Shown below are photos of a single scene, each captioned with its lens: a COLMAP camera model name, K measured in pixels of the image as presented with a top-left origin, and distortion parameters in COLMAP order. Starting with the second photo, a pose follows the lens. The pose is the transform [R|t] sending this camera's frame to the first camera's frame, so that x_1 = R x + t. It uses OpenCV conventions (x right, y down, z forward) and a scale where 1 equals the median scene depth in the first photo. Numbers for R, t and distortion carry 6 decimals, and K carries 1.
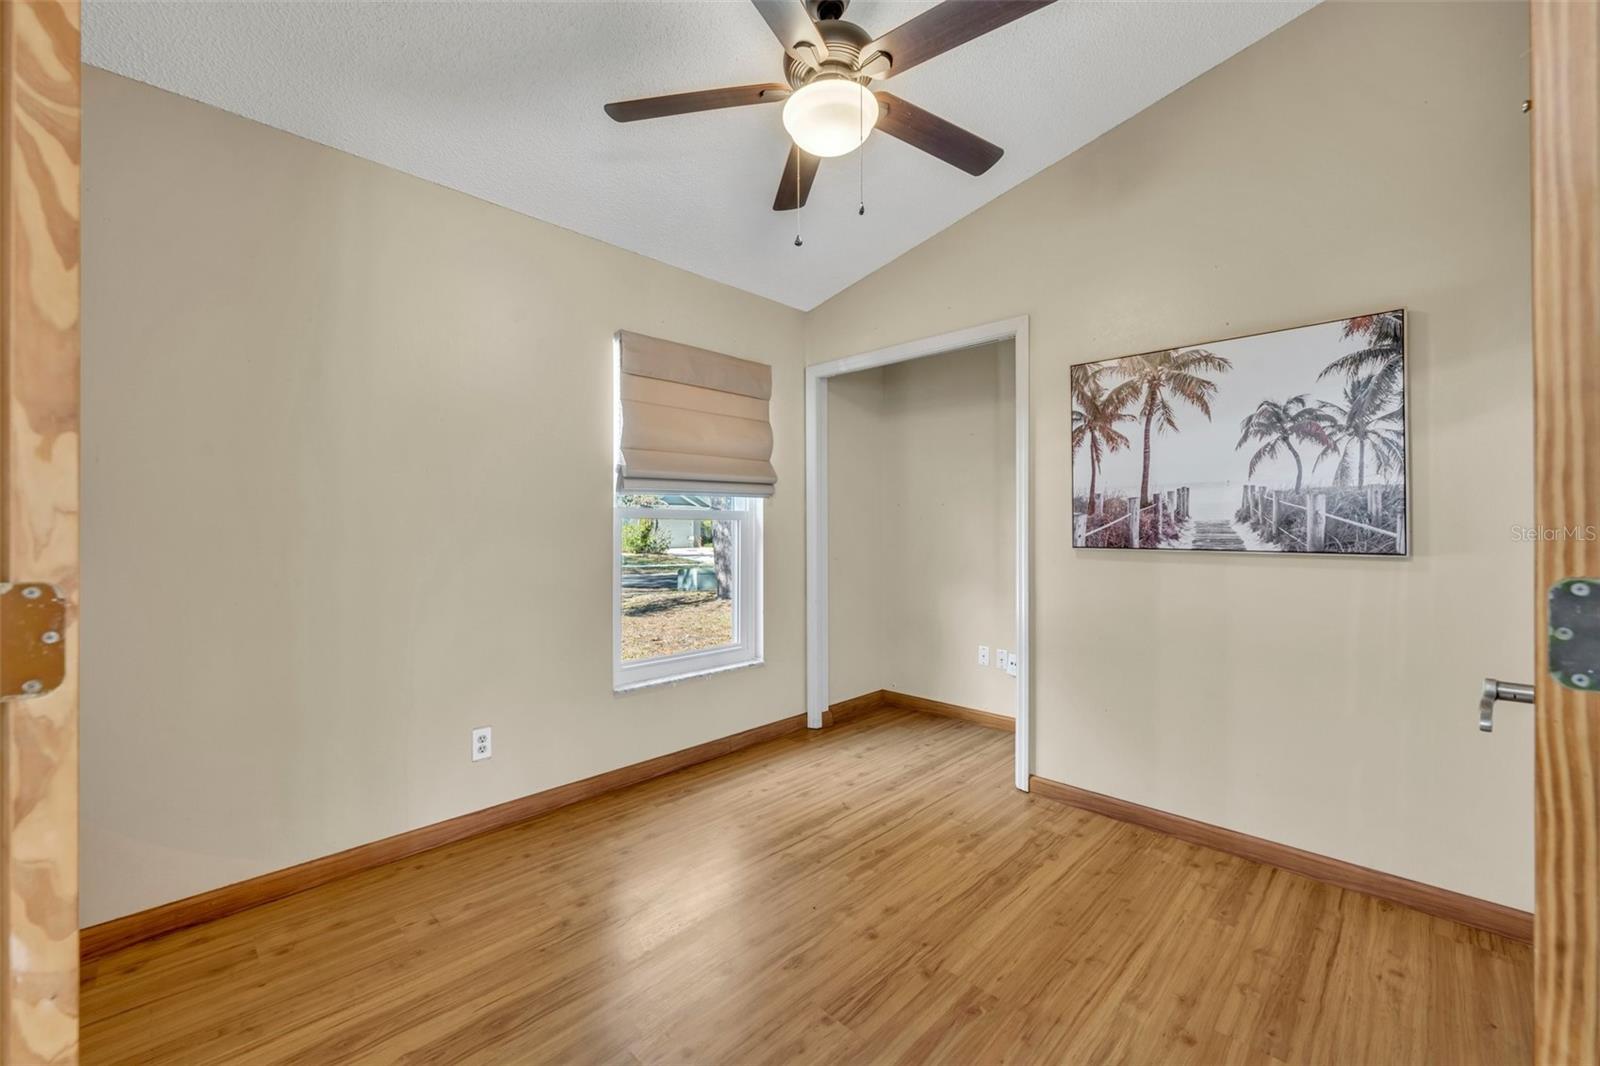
lens RADIAL K [[643.8, 0, 797.4], [0, 643.8, 518.6], [0, 0, 1]] dist [0.000127, 0.000075]
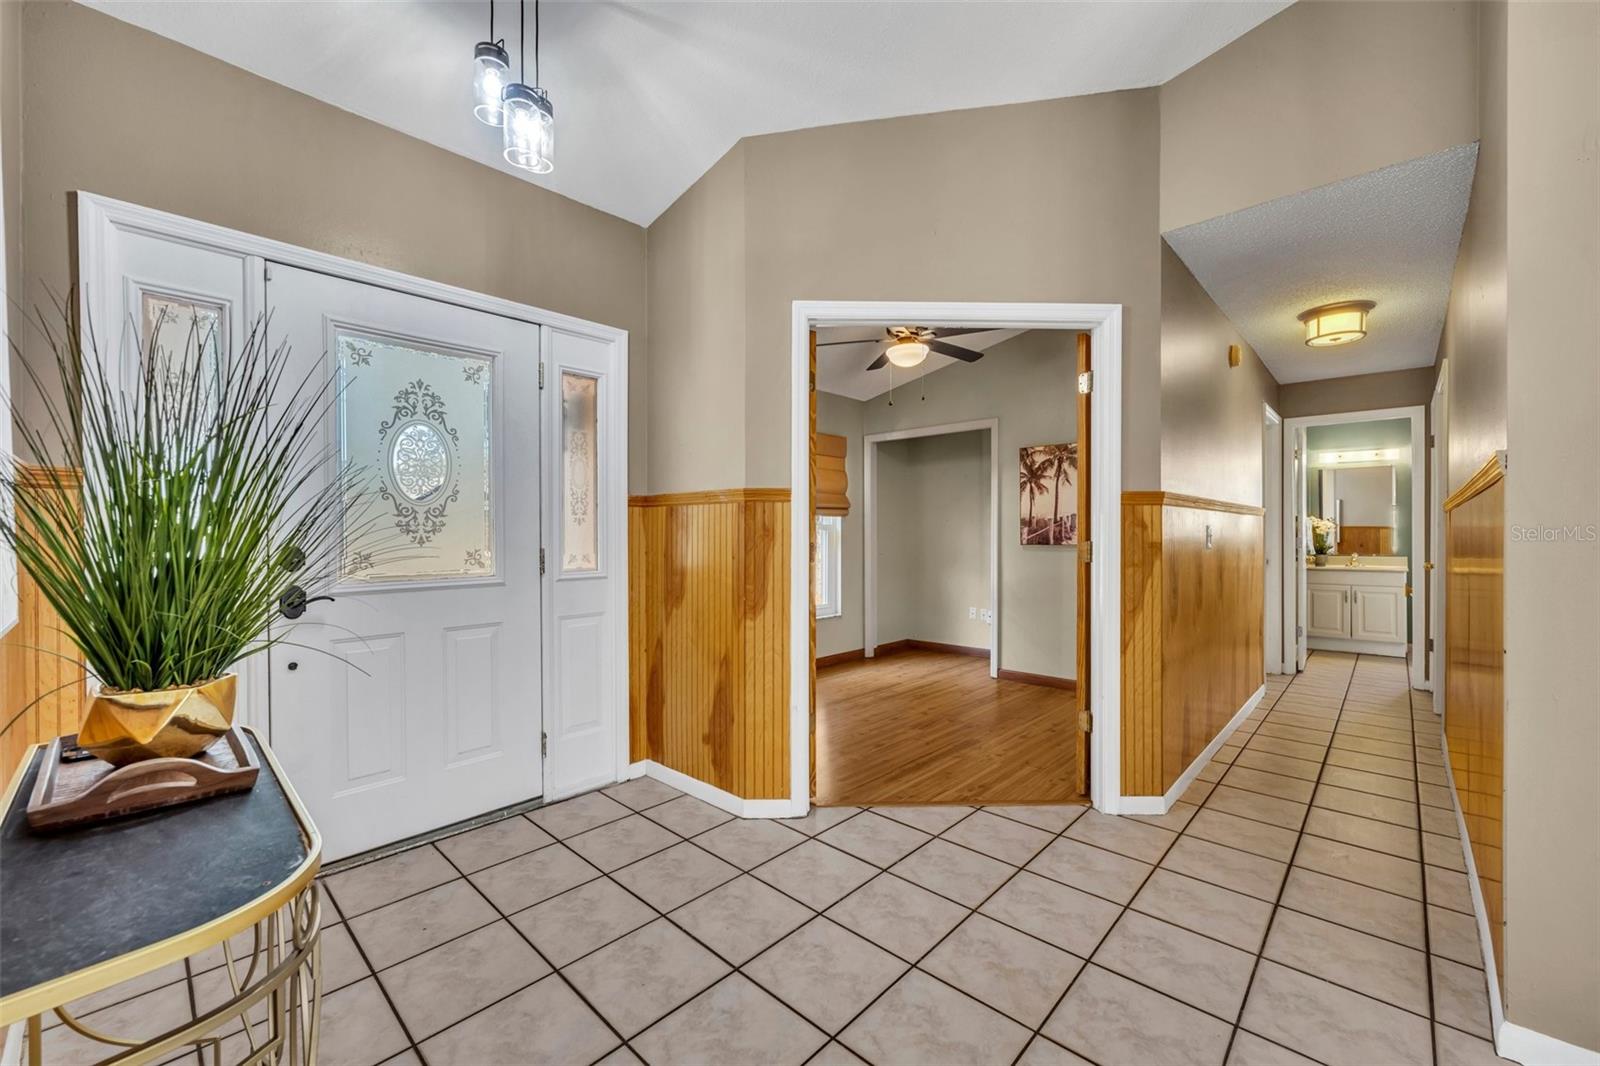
lens RADIAL K [[637.0, 0, 797.0], [0, 637.0, 536.5], [0, 0, 1]] dist [-0.000111, 0.000185]
pose [[0.999849, -0.001540, 0.017297, -0.262928], [0.001285, 0.999891, 0.014723, -0.007327], [-0.017317, -0.014698, 0.999742, -0.866042]]
